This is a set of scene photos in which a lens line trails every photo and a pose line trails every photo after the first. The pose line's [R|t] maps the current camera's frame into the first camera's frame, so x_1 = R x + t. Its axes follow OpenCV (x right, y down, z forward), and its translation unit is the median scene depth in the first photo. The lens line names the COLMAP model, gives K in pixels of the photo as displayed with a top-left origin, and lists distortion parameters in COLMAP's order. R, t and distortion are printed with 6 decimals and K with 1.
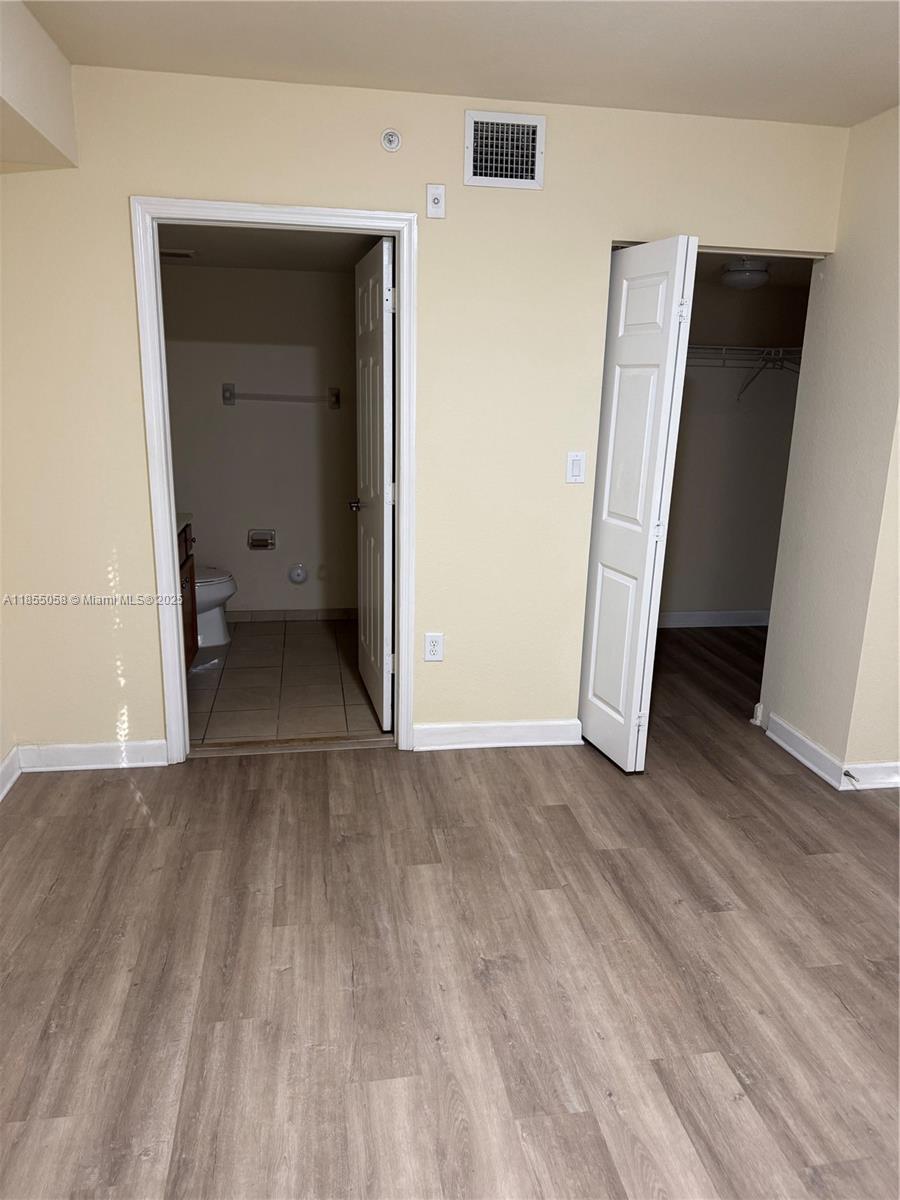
lens RADIAL K [[853.2, 0, 450.8], [0, 853.2, 593.2], [0, 0, 1]] dist [0.043739, -0.042120]
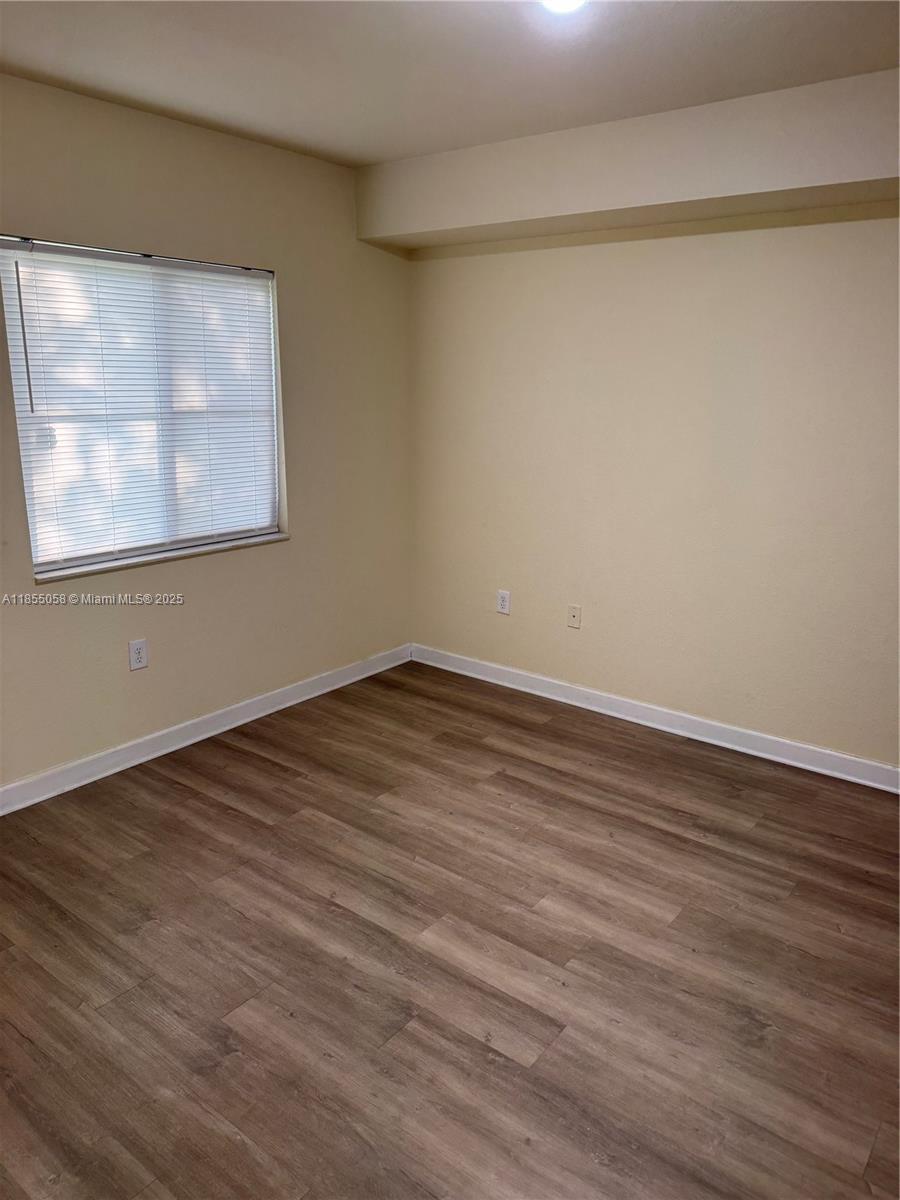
lens RADIAL K [[853.2, 0, 445.1], [0, 853.2, 603.5], [0, 0, 1]] dist [0.043739, -0.042120]
pose [[-0.740816, 0.134957, -0.658011, 0.804539], [-0.197726, 0.892392, 0.405636, -0.270492], [0.641947, 0.430607, -0.634414, 1.120002]]
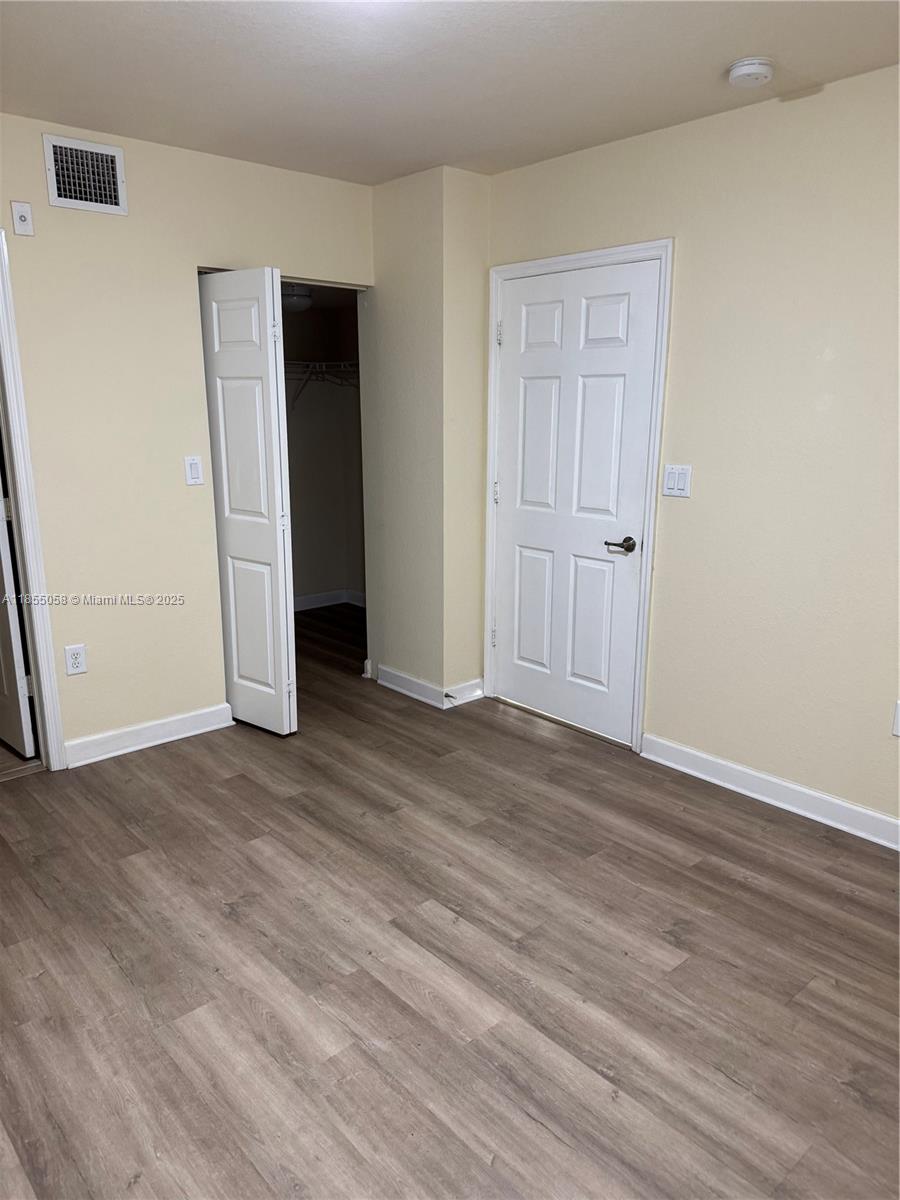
lens RADIAL K [[853.2, 0, 439.2], [0, 853.2, 597.6], [0, 0, 1]] dist [0.043739, -0.042120]
pose [[0.850638, -0.145285, 0.505280, -0.225832], [0.151742, 0.988006, 0.028627, 0.038444], [-0.503379, 0.052321, 0.862480, -0.125505]]
